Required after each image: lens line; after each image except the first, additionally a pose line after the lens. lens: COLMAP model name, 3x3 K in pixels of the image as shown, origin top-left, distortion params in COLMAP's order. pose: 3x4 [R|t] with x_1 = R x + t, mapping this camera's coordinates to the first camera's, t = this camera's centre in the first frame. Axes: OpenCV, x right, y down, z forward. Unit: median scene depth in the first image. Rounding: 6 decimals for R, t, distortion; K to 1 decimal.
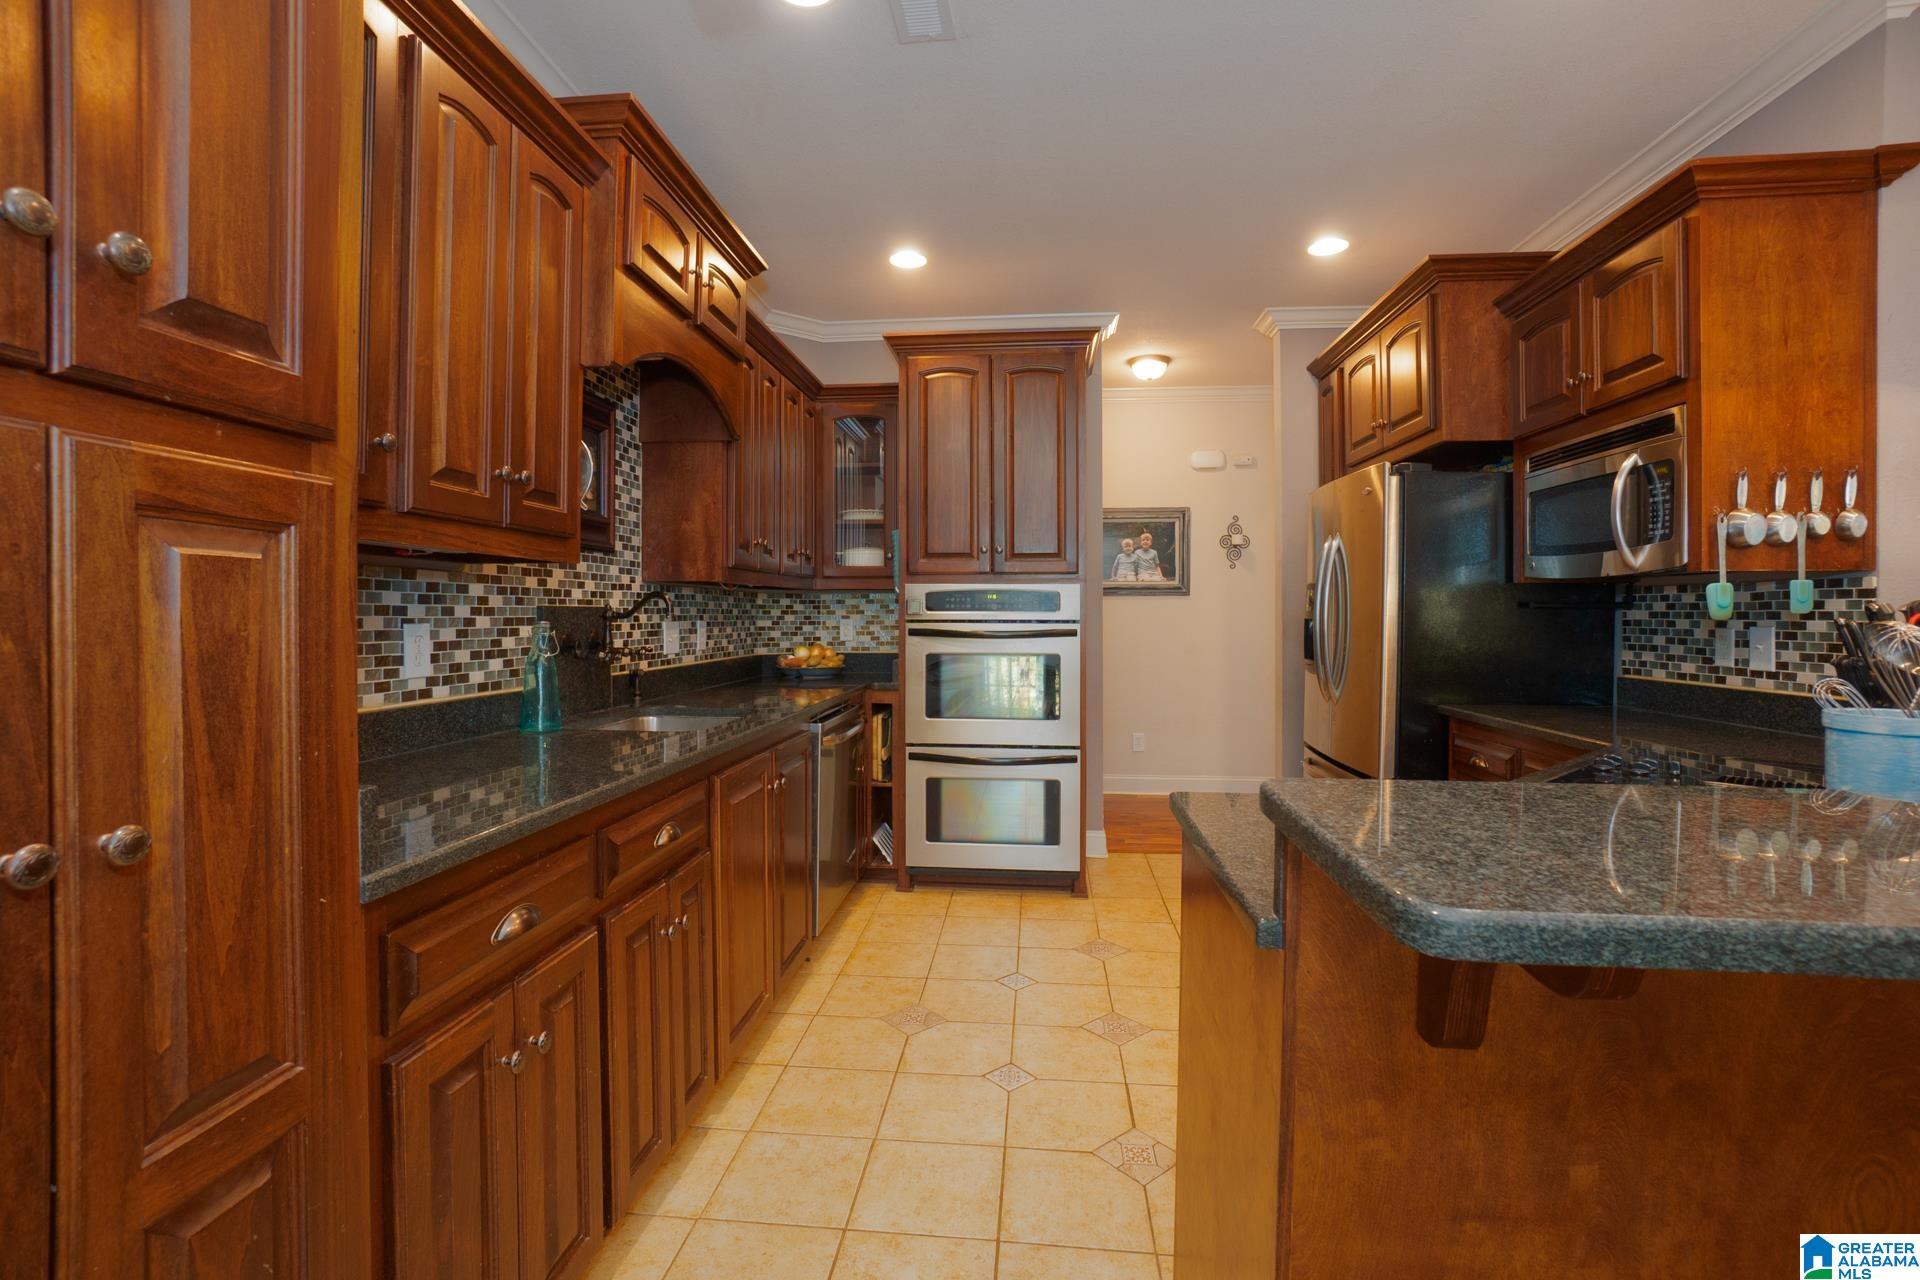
lens RADIAL K [[849.8, 0, 960.1], [0, 849.8, 626.1], [0, 0, 1]] dist [-0.035511, 0.005192]
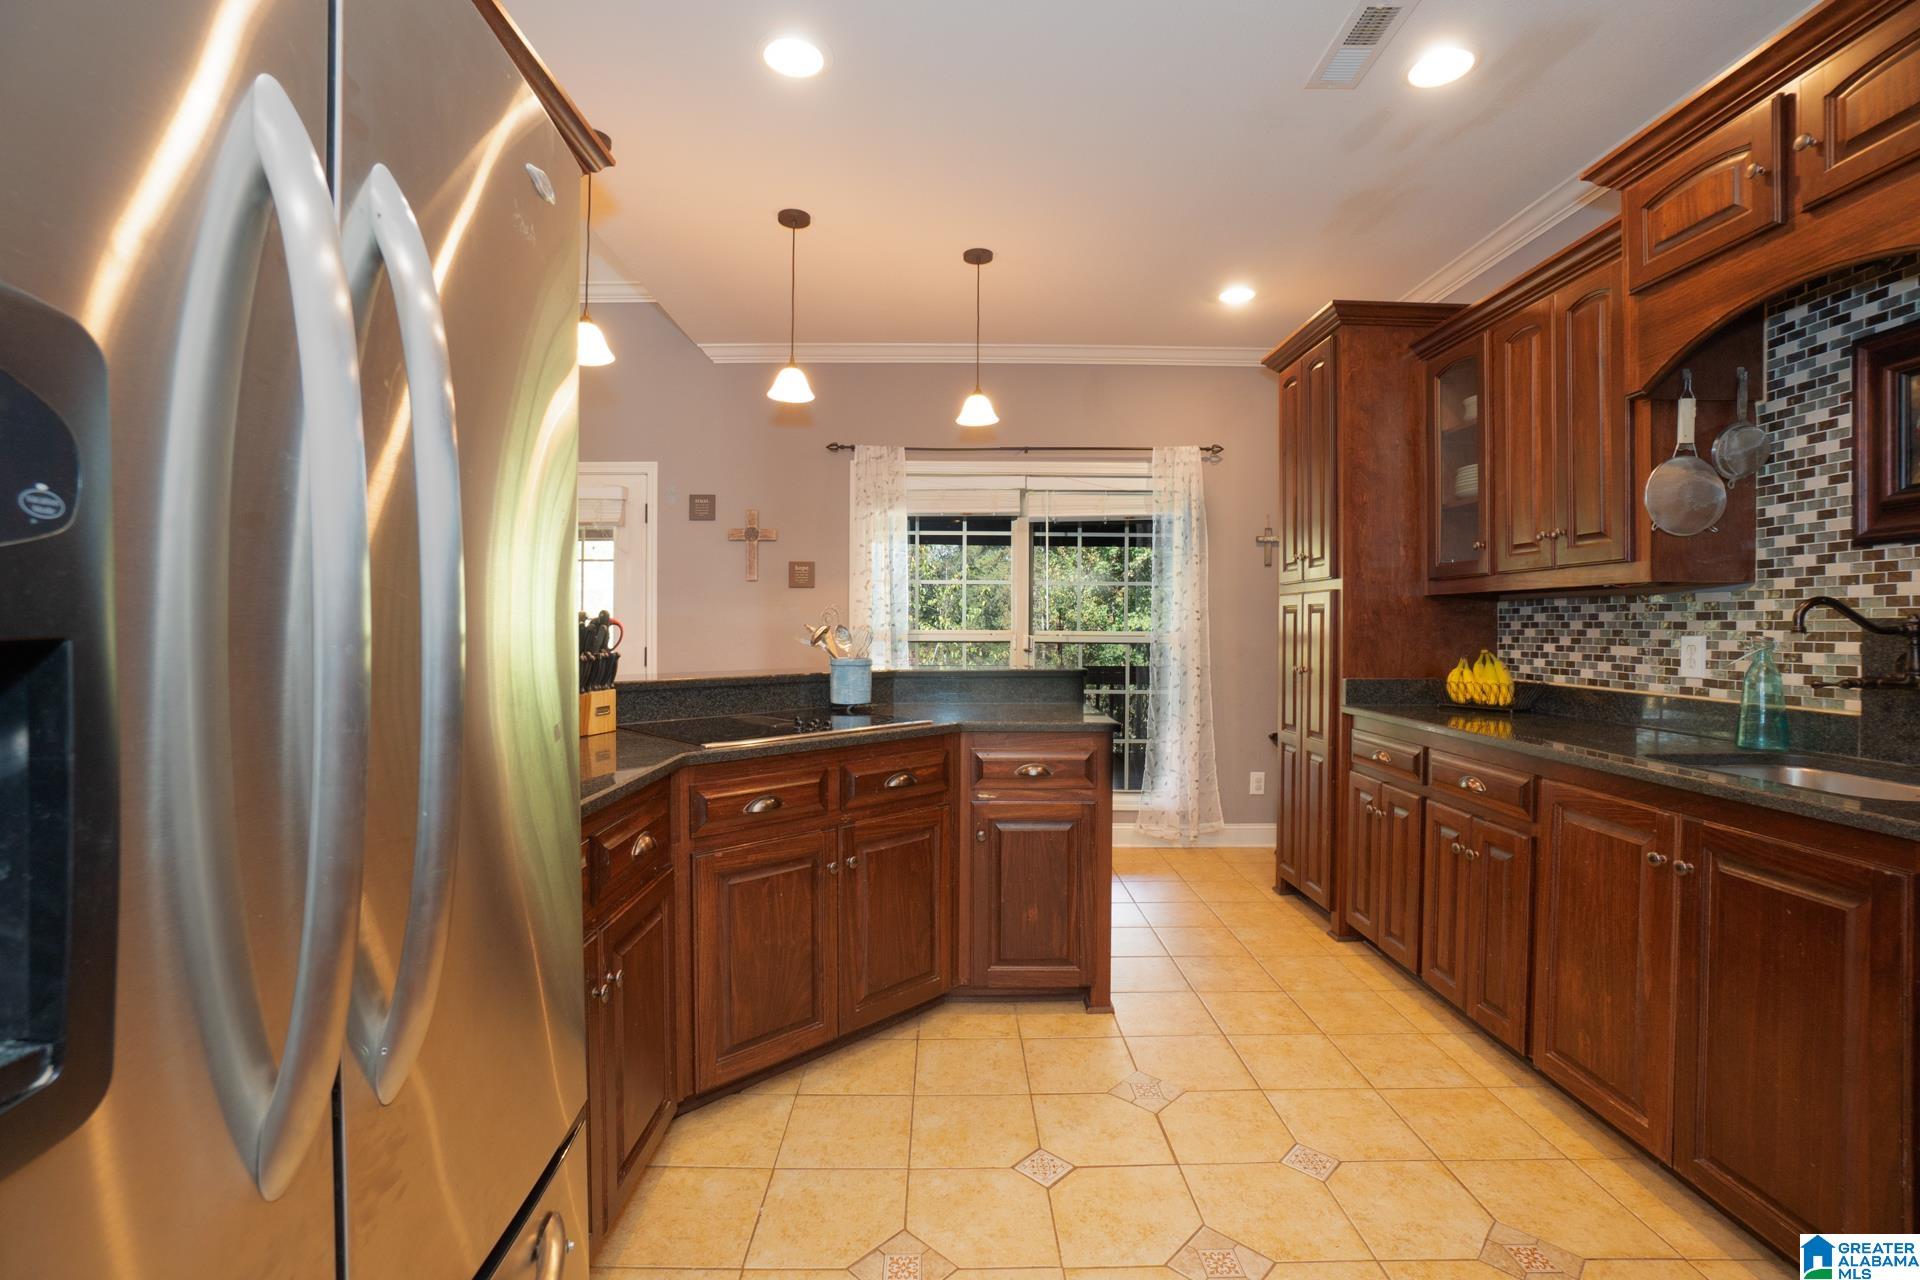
lens RADIAL K [[849.8, 0, 955.5], [0, 849.8, 629.6], [0, 0, 1]] dist [-0.035511, 0.005192]
pose [[-0.993638, -0.002876, -0.112584, 0.633234], [-0.004683, 0.999864, 0.015790, -0.027773], [0.112523, 0.016217, -0.993517, 2.196729]]
